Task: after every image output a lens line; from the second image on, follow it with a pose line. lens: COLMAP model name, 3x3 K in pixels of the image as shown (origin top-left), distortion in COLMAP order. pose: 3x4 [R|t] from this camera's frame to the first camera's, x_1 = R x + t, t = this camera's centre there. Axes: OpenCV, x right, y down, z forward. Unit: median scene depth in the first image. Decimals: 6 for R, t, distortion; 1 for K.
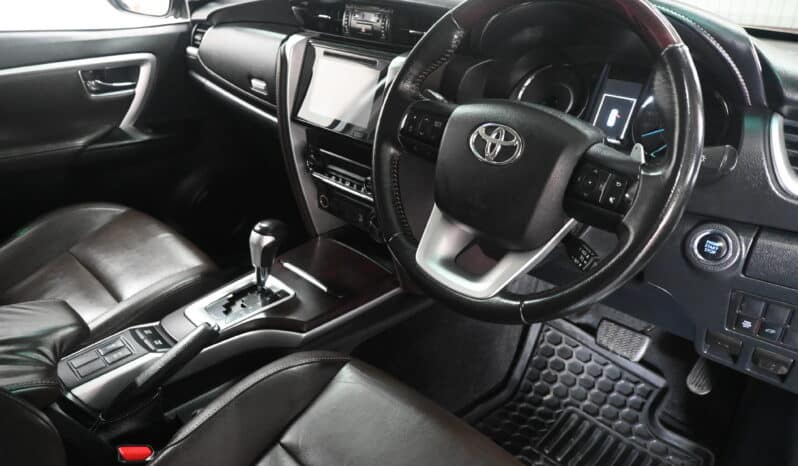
lens RADIAL K [[551.5, 0, 403.0], [0, 551.5, 229.8], [0, 0, 1]] dist [-0.000267, 0.001478]
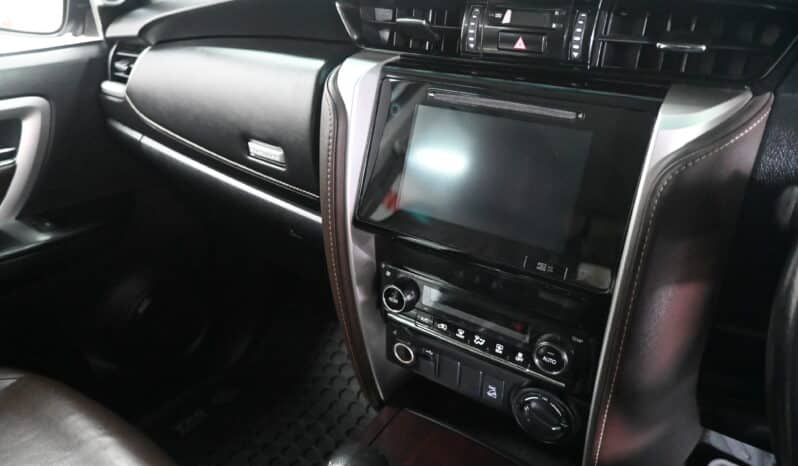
lens RADIAL K [[540.1, 0, 399.0], [0, 540.1, 233.0], [0, 0, 1]] dist [0.003444, 0.000678]
pose [[0.983994, -0.089245, 0.154242, -0.236612], [0.090126, 0.995930, 0.001287, -0.183470], [-0.153729, 0.012635, 0.988032, 0.485216]]
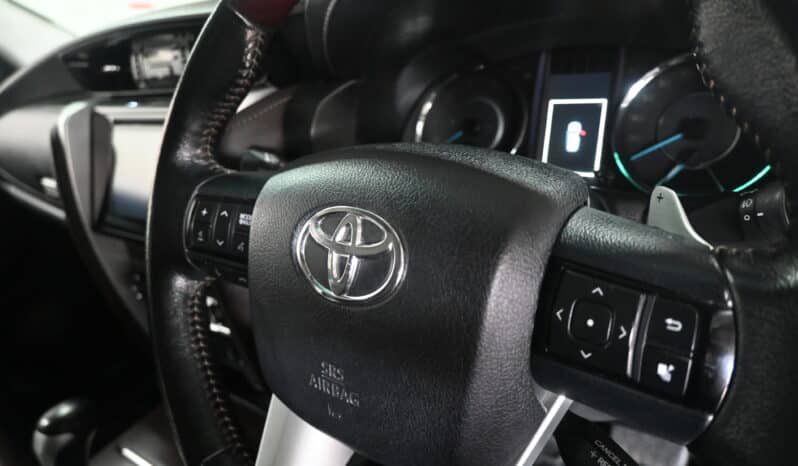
lens RADIAL K [[540.1, 0, 399.0], [0, 540.1, 233.0], [0, 0, 1]] dist [0.003444, 0.000678]
pose [[0.977730, -0.199306, 0.065730, 0.105665], [0.203513, 0.976907, -0.065074, -0.078401], [-0.051242, 0.077001, 0.995713, 0.335939]]
